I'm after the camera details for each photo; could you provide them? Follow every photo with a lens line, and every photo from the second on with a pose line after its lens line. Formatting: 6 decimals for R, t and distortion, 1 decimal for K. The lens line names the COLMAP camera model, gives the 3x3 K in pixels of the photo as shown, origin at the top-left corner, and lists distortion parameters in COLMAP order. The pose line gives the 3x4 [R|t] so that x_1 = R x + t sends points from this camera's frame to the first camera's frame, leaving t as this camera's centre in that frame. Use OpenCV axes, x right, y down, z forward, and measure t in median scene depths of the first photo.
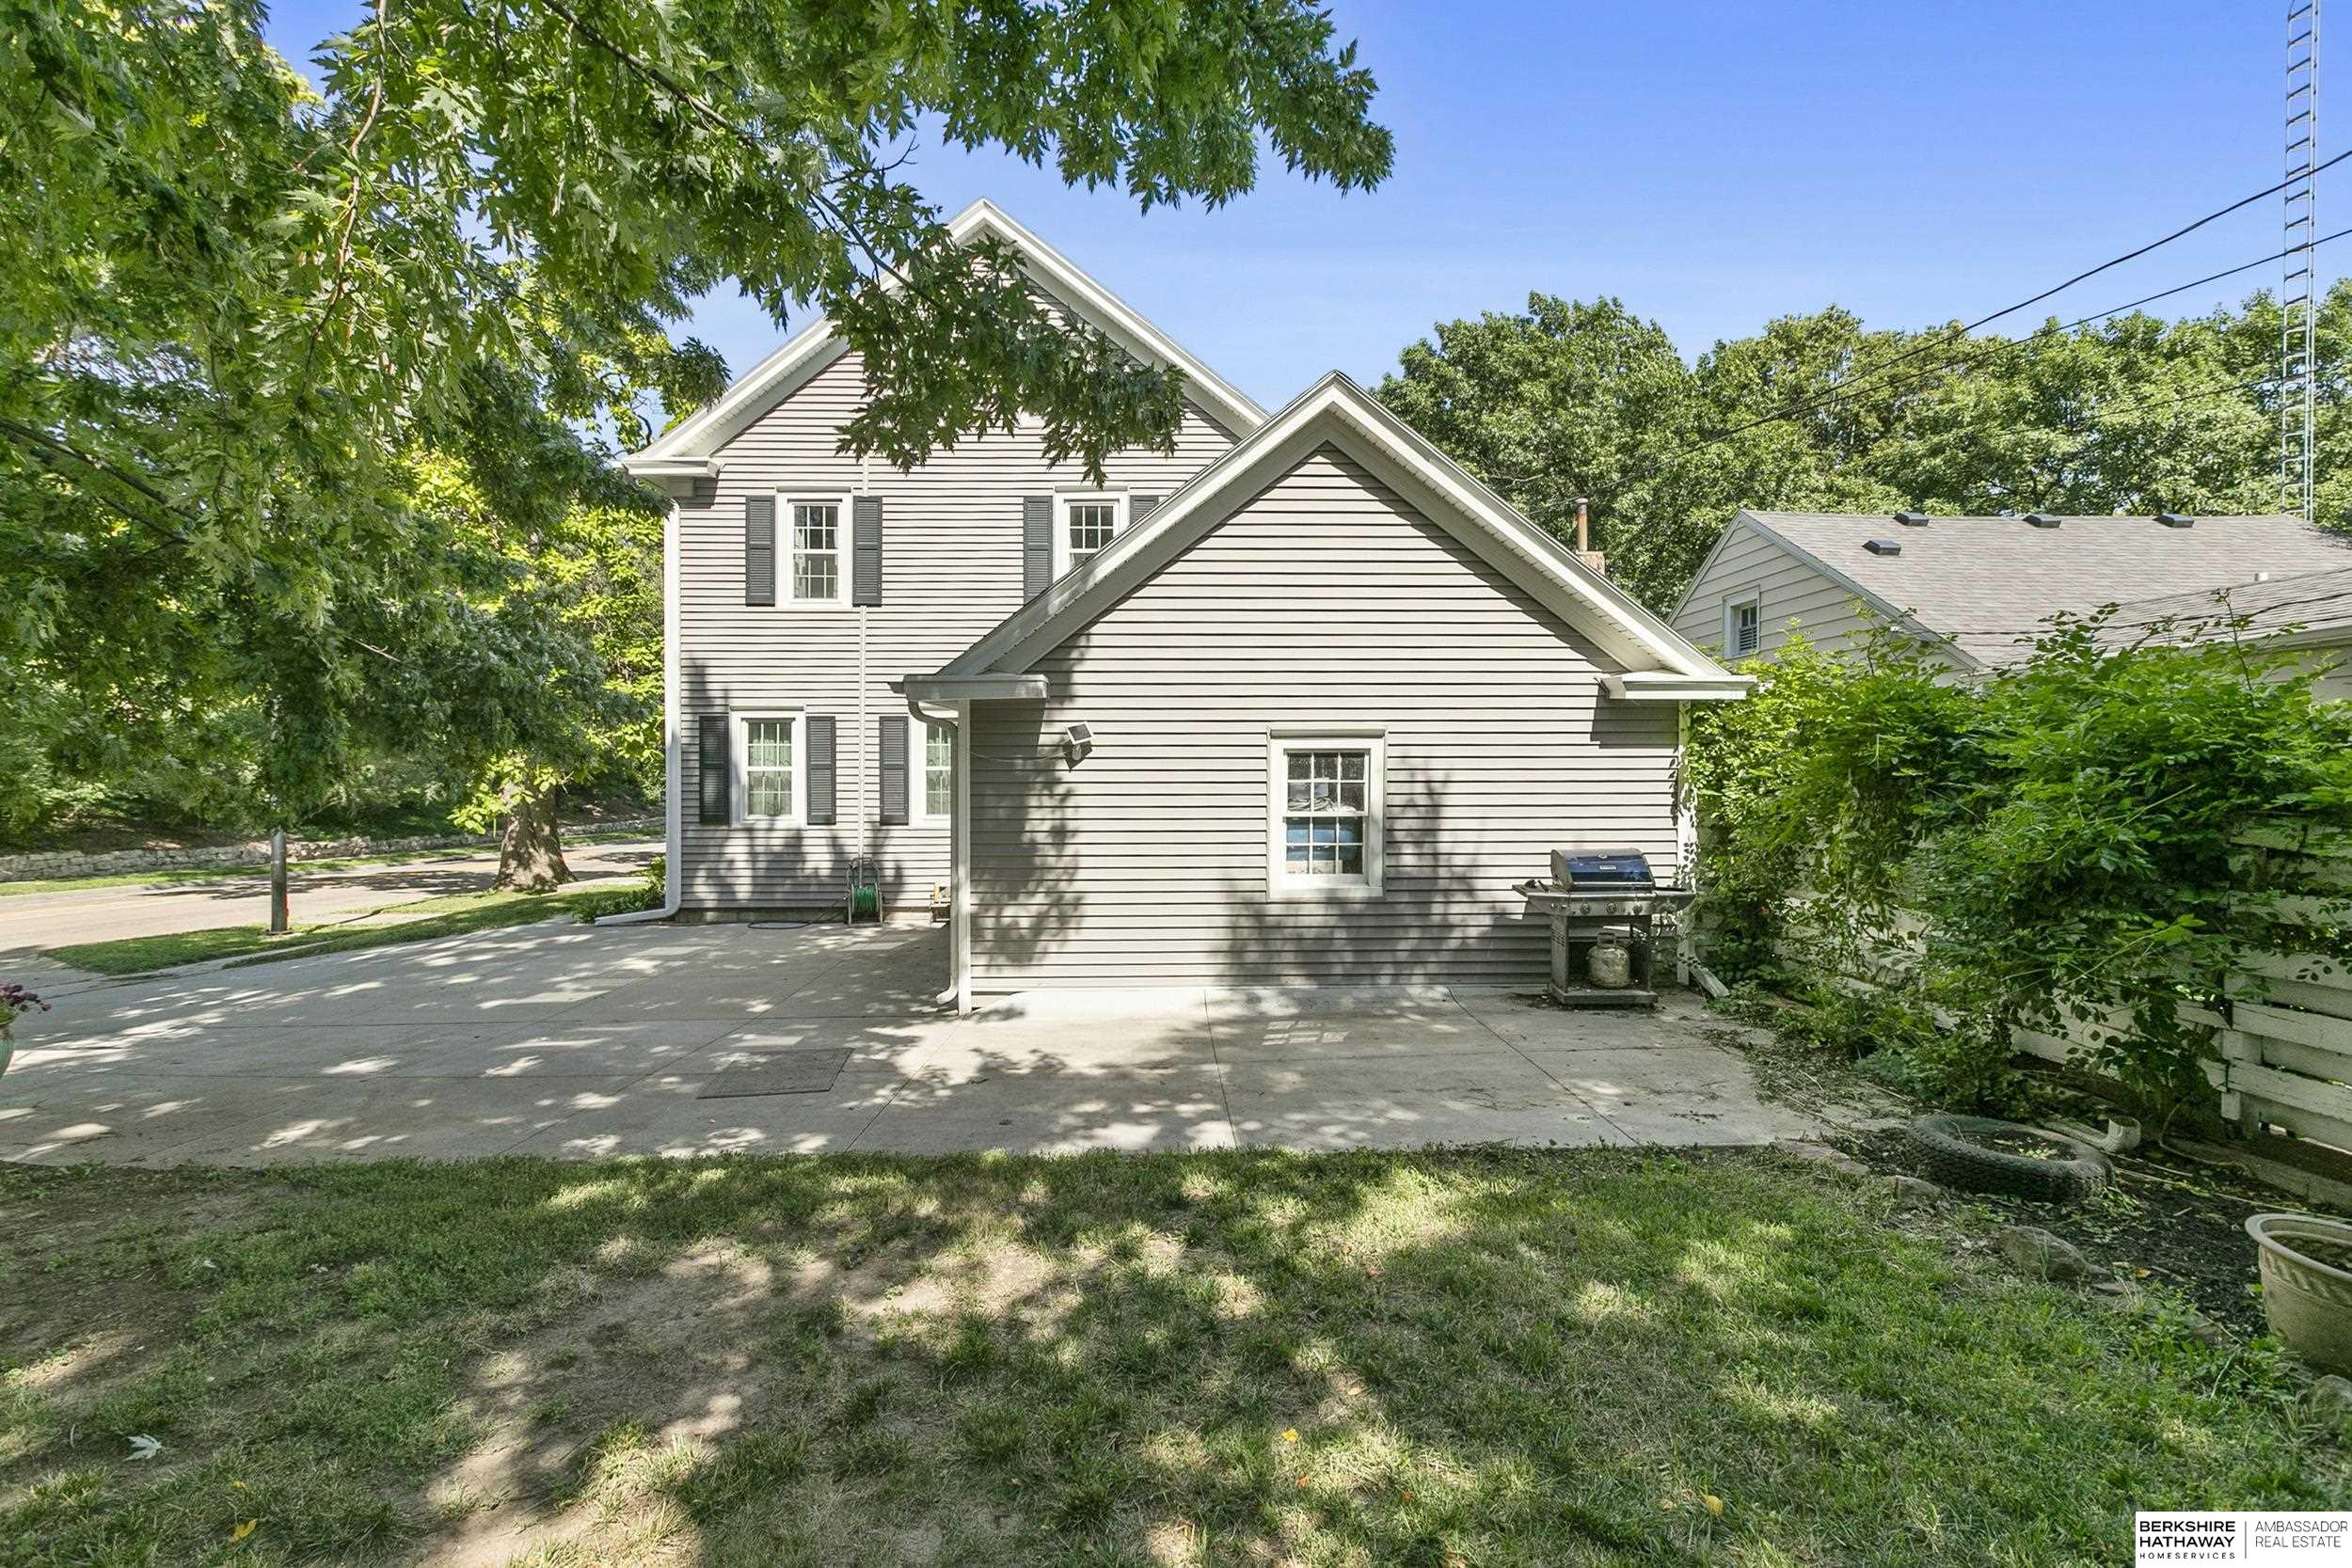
lens RADIAL K [[1113.5, 0, 1173.0], [0, 1113.5, 790.6], [0, 0, 1]] dist [0.012688, -0.000989]
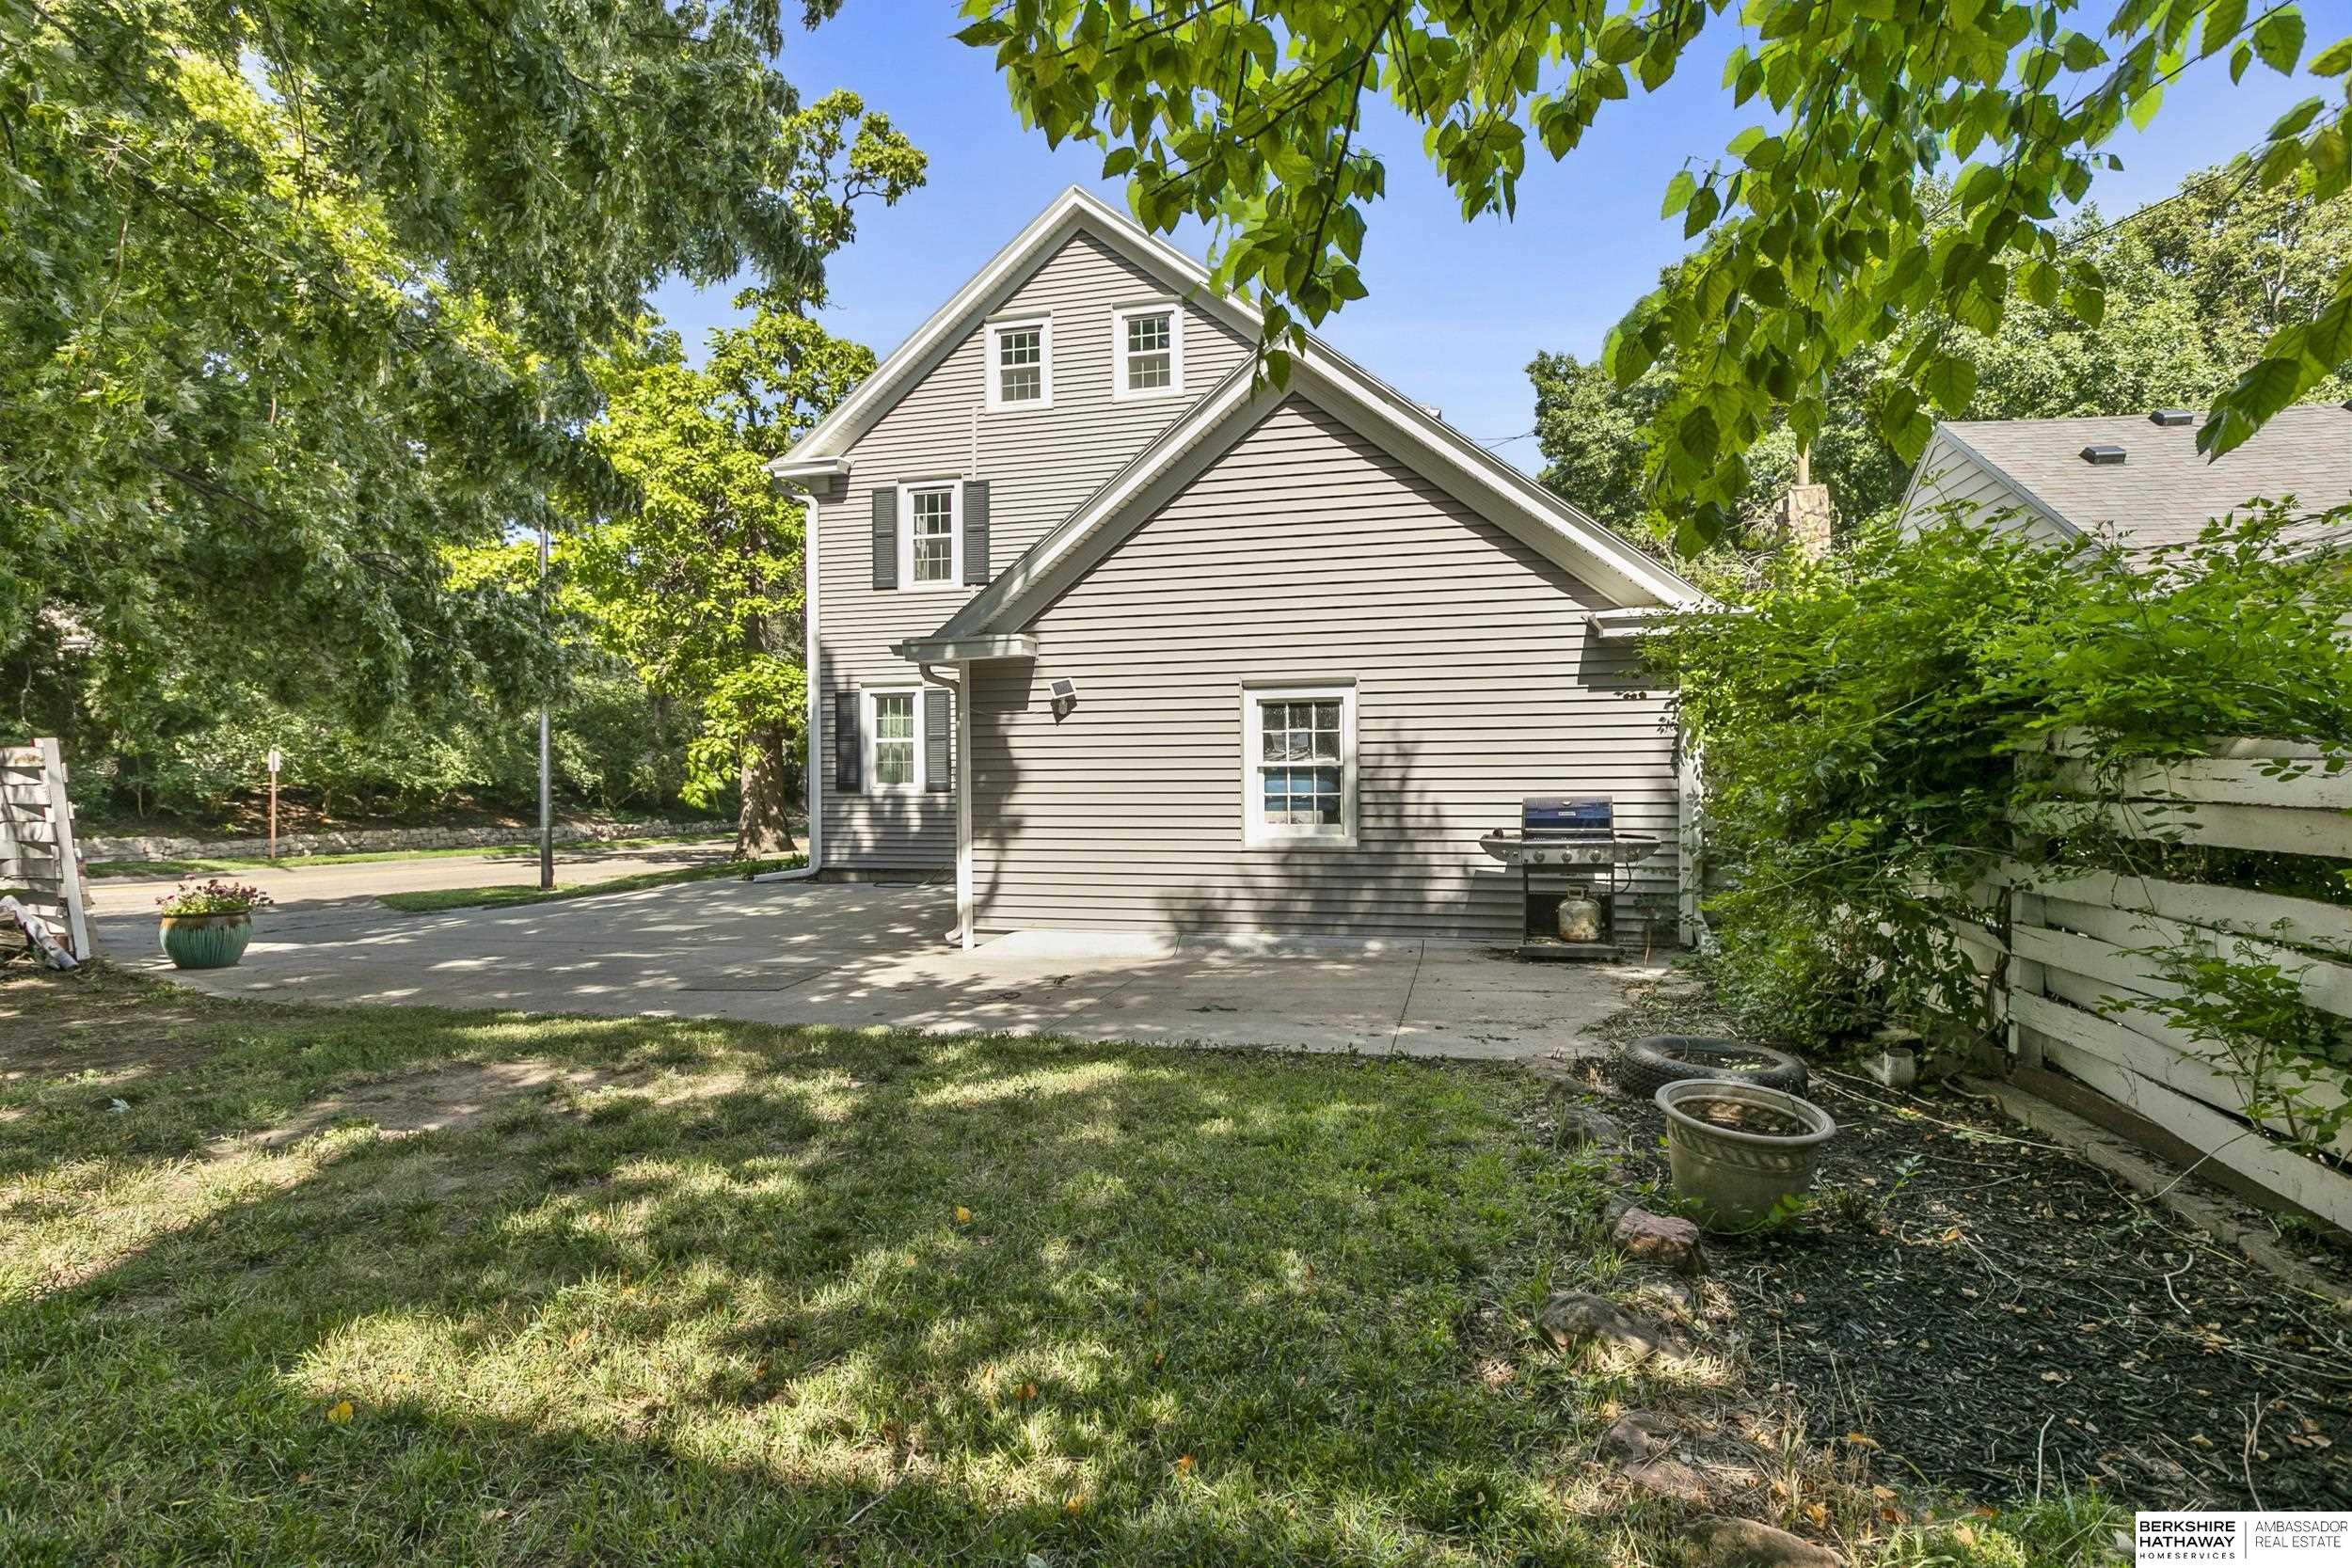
lens RADIAL K [[1226.2, 0, 1180.0], [0, 1226.2, 782.5], [0, 0, 1]] dist [0.010233, 0.000352]
pose [[0.960451, -0.003711, -0.278424, 0.338577], [0.001008, 0.999951, -0.009851, 0.048295], [0.278446, 0.009181, 0.960408, -0.087024]]
